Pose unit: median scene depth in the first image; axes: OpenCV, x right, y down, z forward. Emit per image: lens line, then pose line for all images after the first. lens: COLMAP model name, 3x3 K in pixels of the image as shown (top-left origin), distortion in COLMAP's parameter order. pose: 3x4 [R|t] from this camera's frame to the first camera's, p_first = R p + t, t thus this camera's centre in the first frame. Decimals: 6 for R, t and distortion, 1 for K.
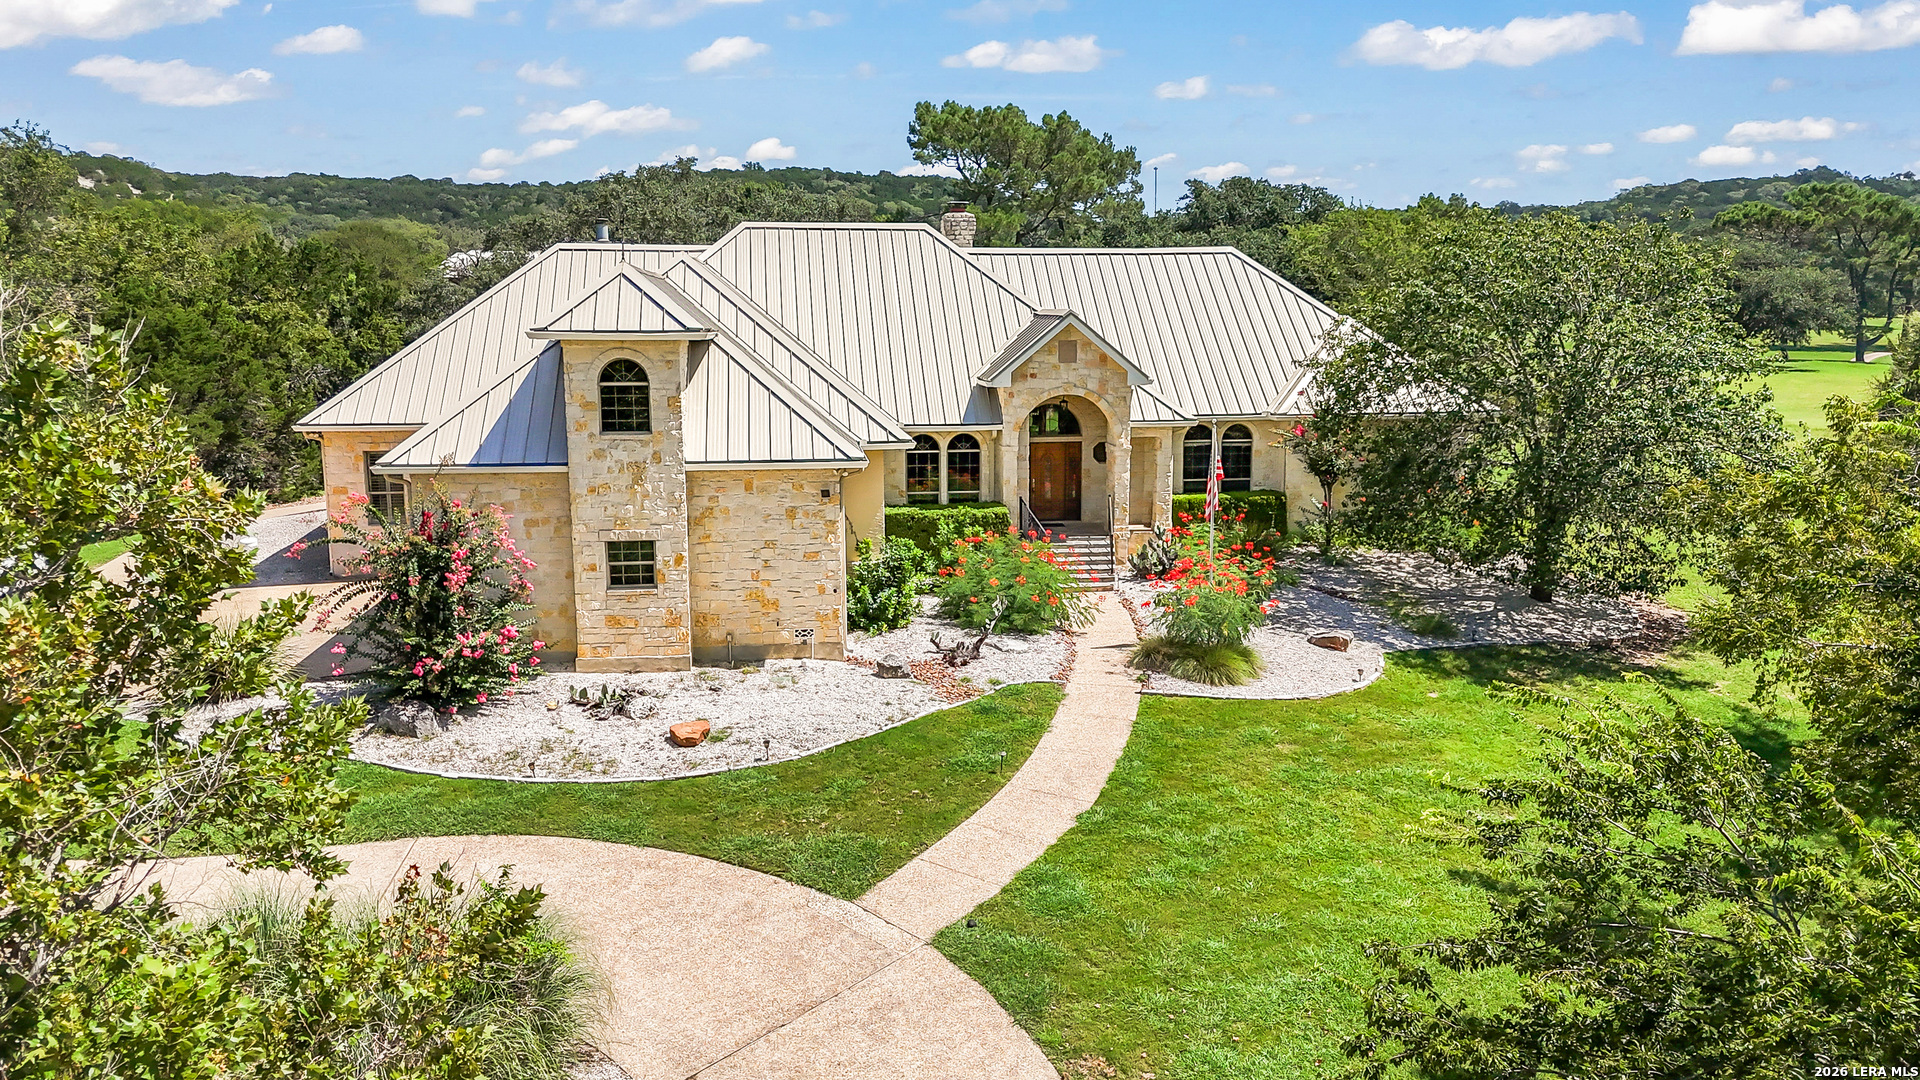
lens RADIAL K [[1411.7, 0, 958.8], [0, 1411.7, 516.7], [0, 0, 1]] dist [0.101335, -0.084519]
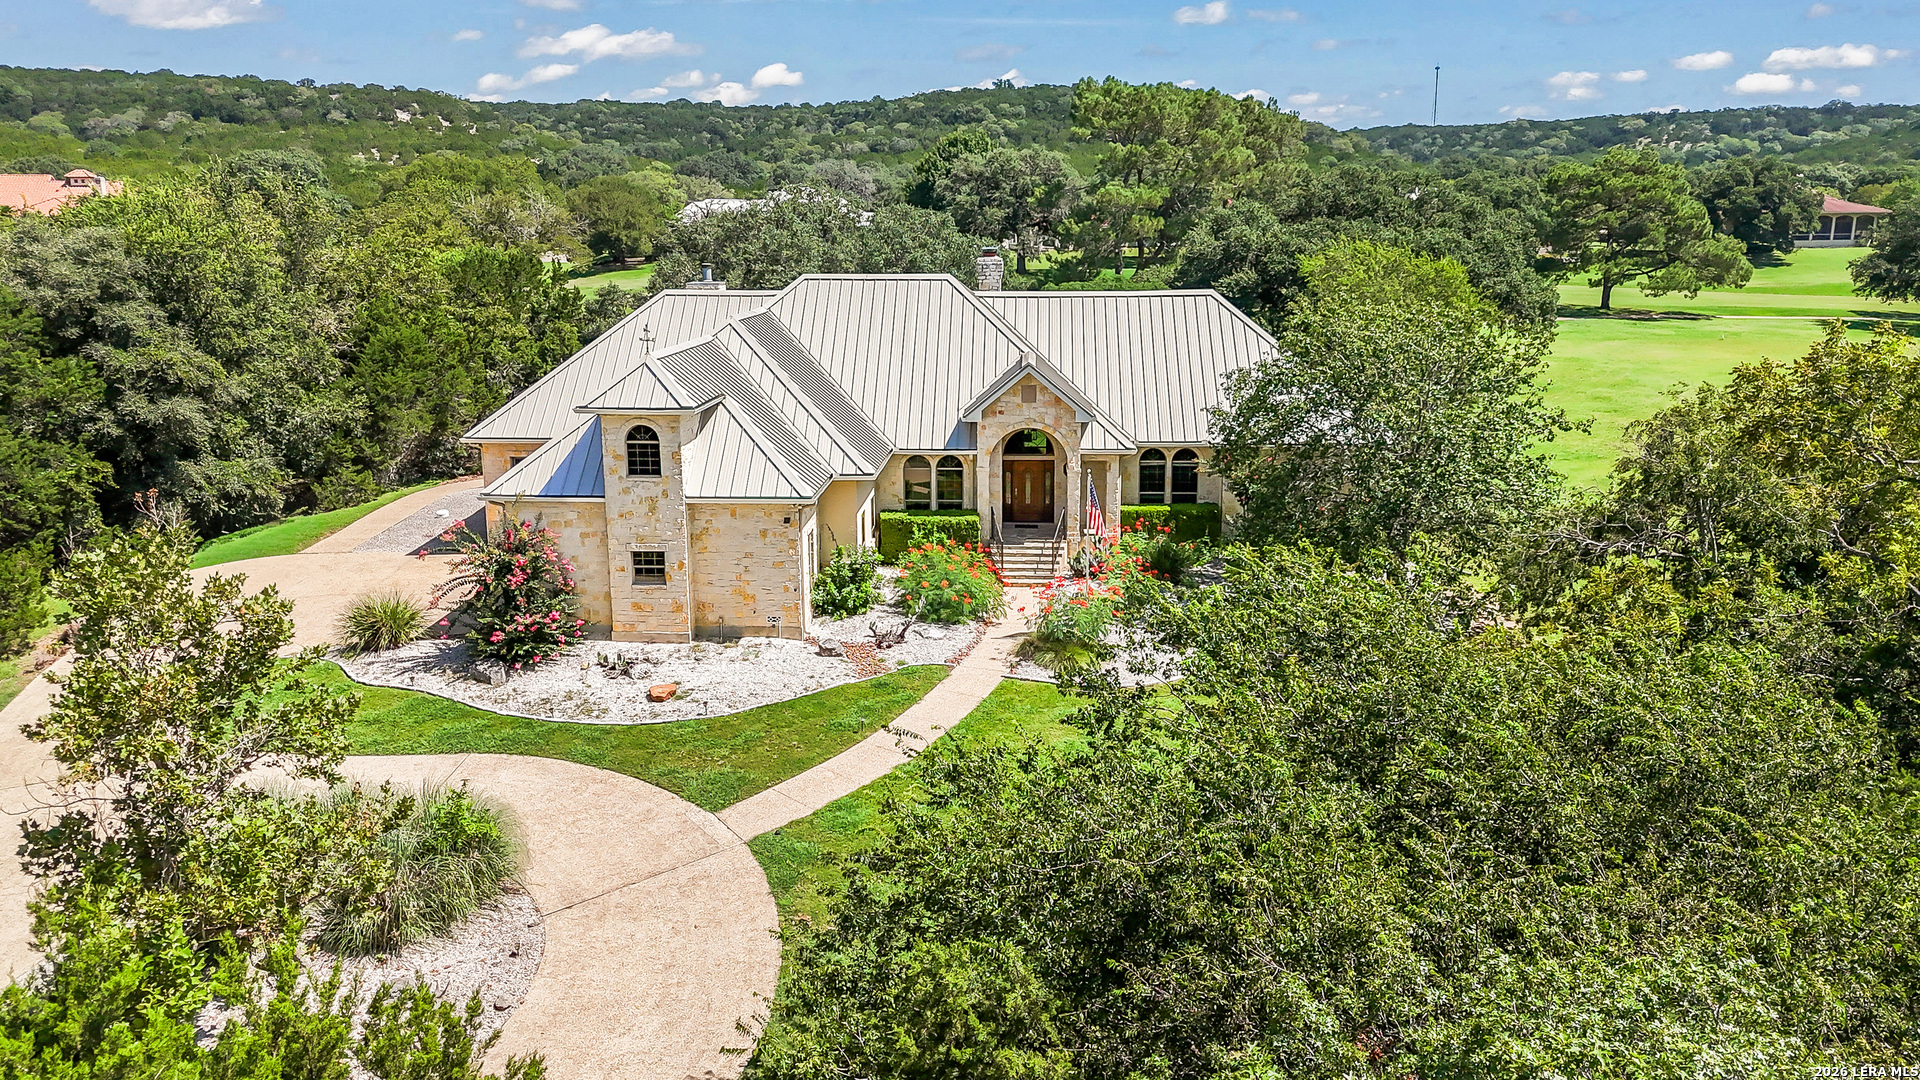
lens RADIAL K [[1411.7, 0, 953.8], [0, 1411.7, 524.7], [0, 0, 1]] dist [0.101335, -0.084519]
pose [[0.983200, 0.037661, -0.178603, 0.270229], [-0.025619, 0.997270, 0.069259, -0.097038], [0.180723, -0.063520, 0.981481, -0.282314]]
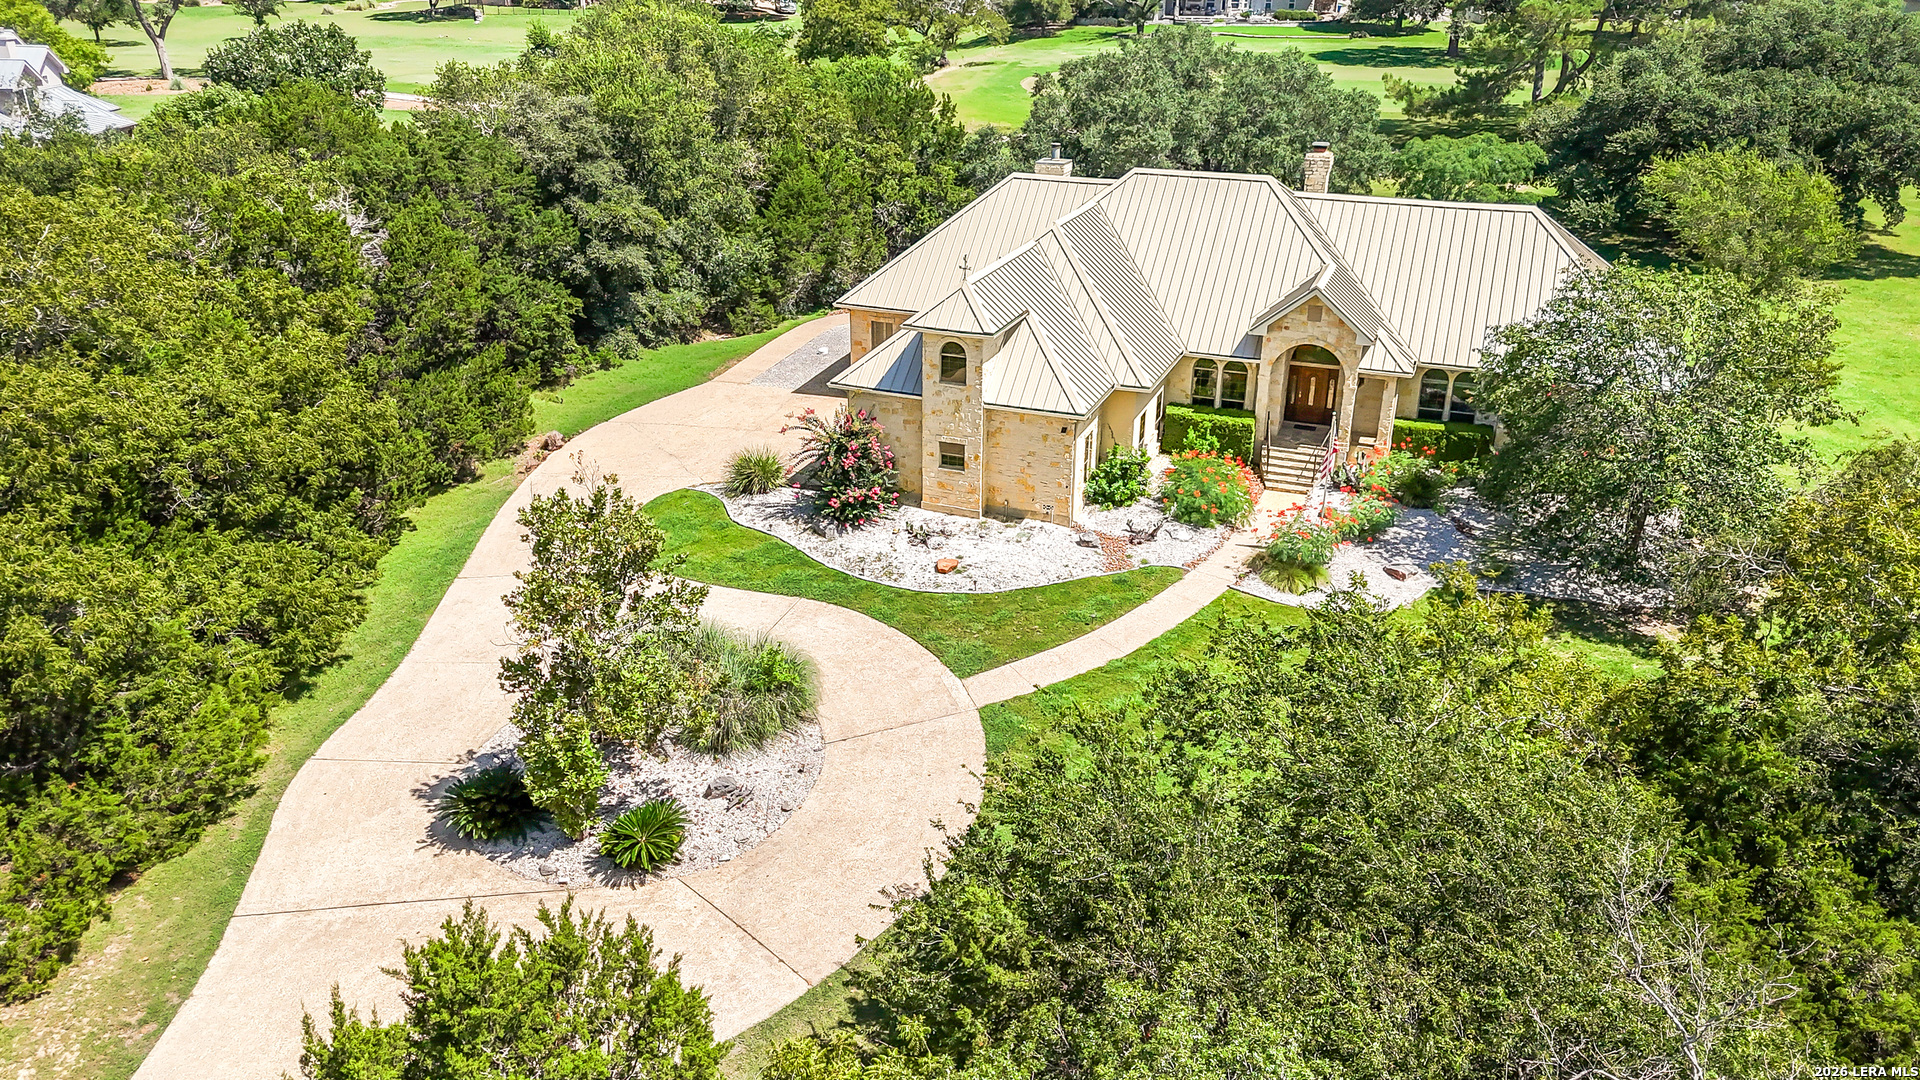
lens RADIAL K [[1411.7, 0, 962.3], [0, 1411.7, 533.6], [0, 0, 1]] dist [0.101335, -0.084519]
pose [[0.886303, 0.195837, -0.419660, 0.443770], [-0.083039, 0.958704, 0.272013, -0.292221], [0.455600, -0.206238, 0.865965, -0.435806]]
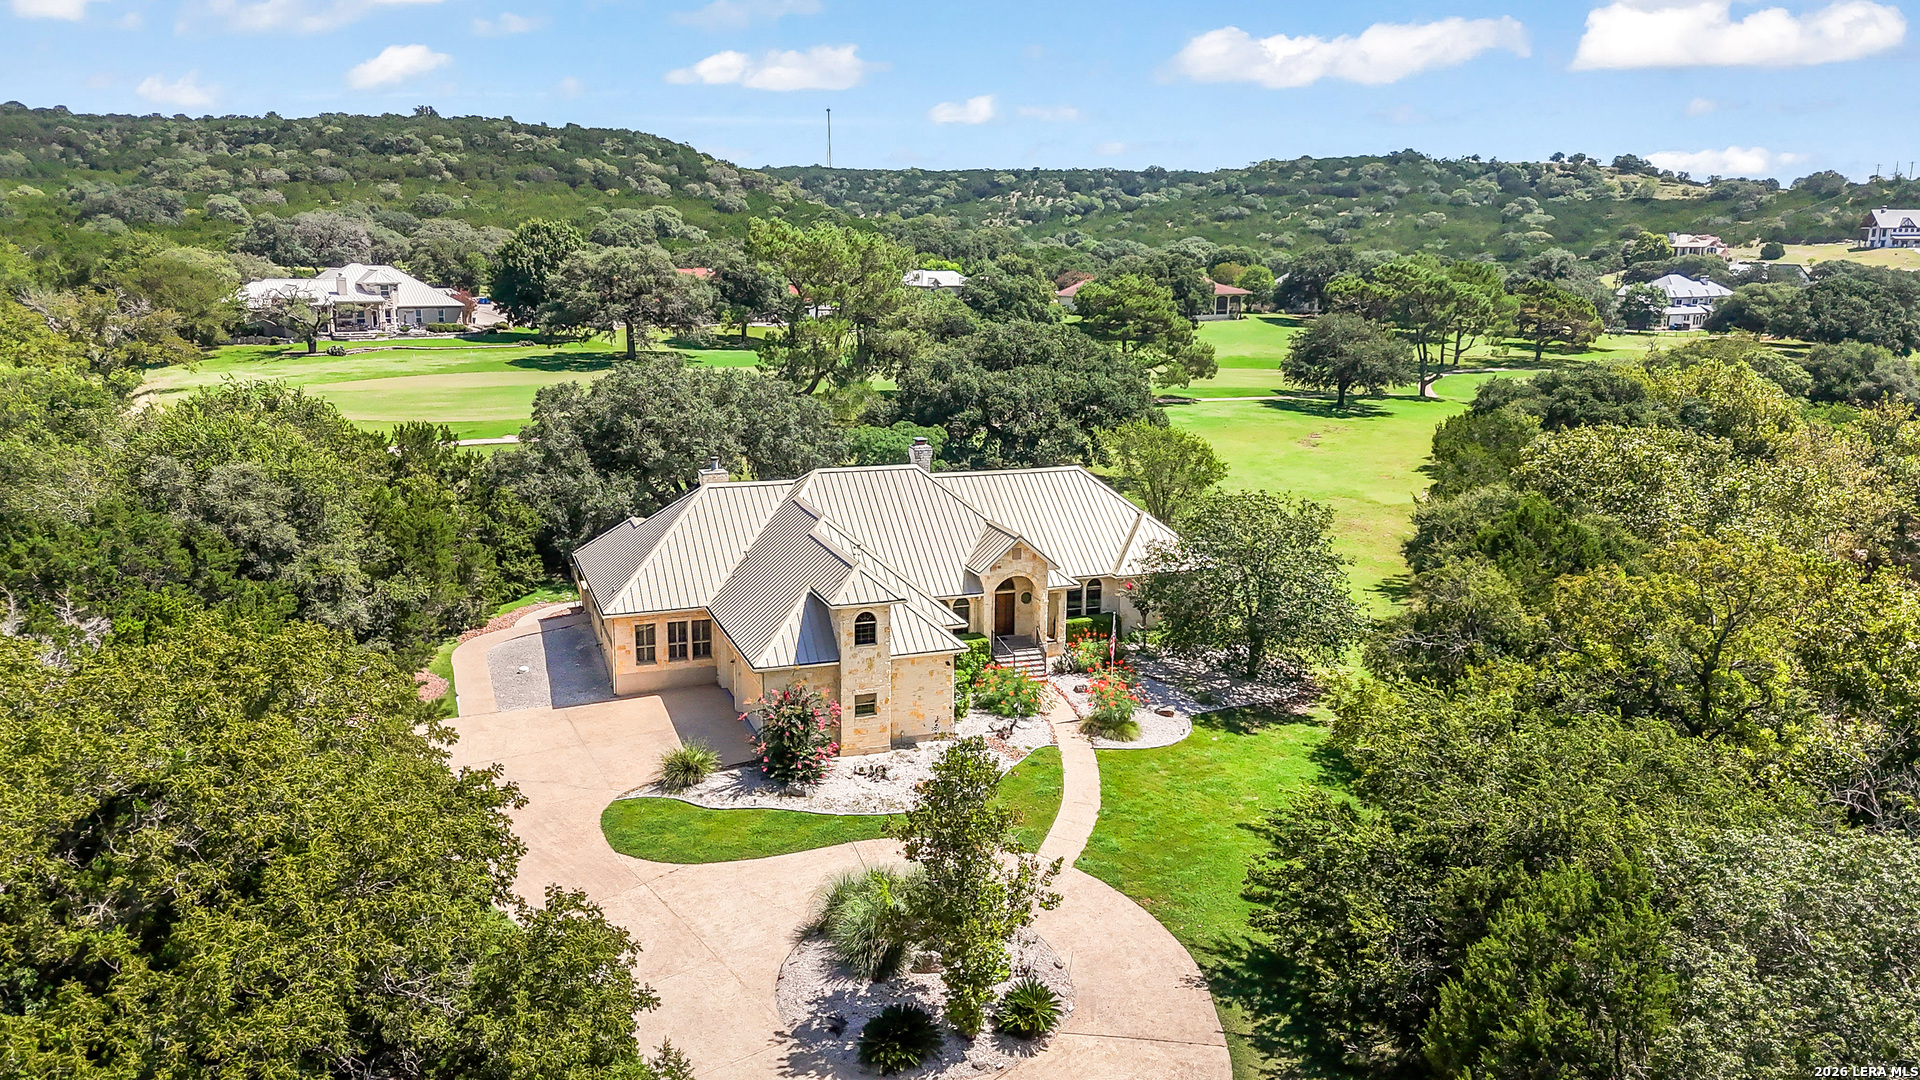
lens RADIAL K [[1411.7, 0, 957.3], [0, 1411.7, 525.2], [0, 0, 1]] dist [0.101335, -0.084519]
pose [[0.973569, -0.031043, 0.226272, -0.478068], [0.018710, 0.998230, 0.056448, -0.296637], [-0.227624, -0.050723, 0.972427, -0.909502]]
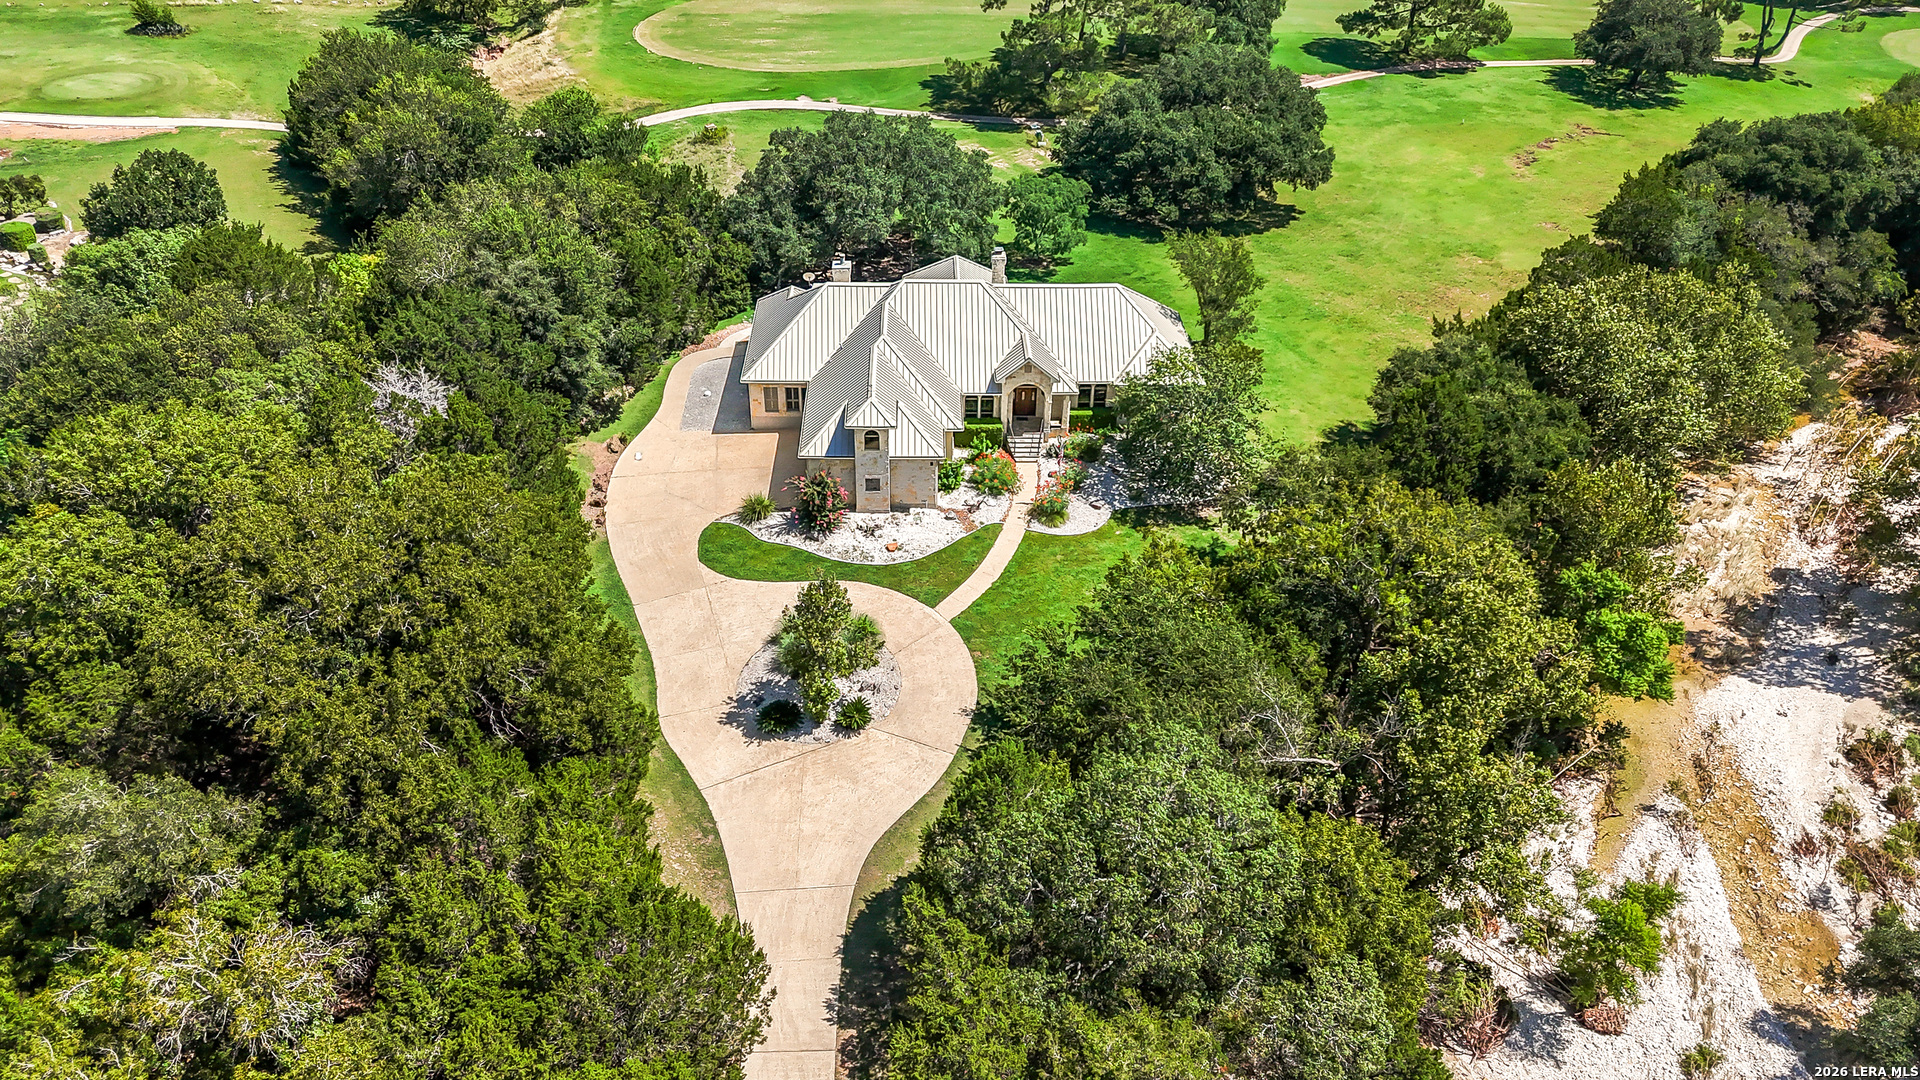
lens RADIAL K [[1411.7, 0, 969.2], [0, 1411.7, 536.8], [0, 0, 1]] dist [0.101335, -0.084519]
pose [[0.995477, 0.070687, -0.063467, 0.175542], [-0.037334, 0.905431, 0.422848, -1.050307], [0.087355, -0.418567, 0.903975, -1.674933]]
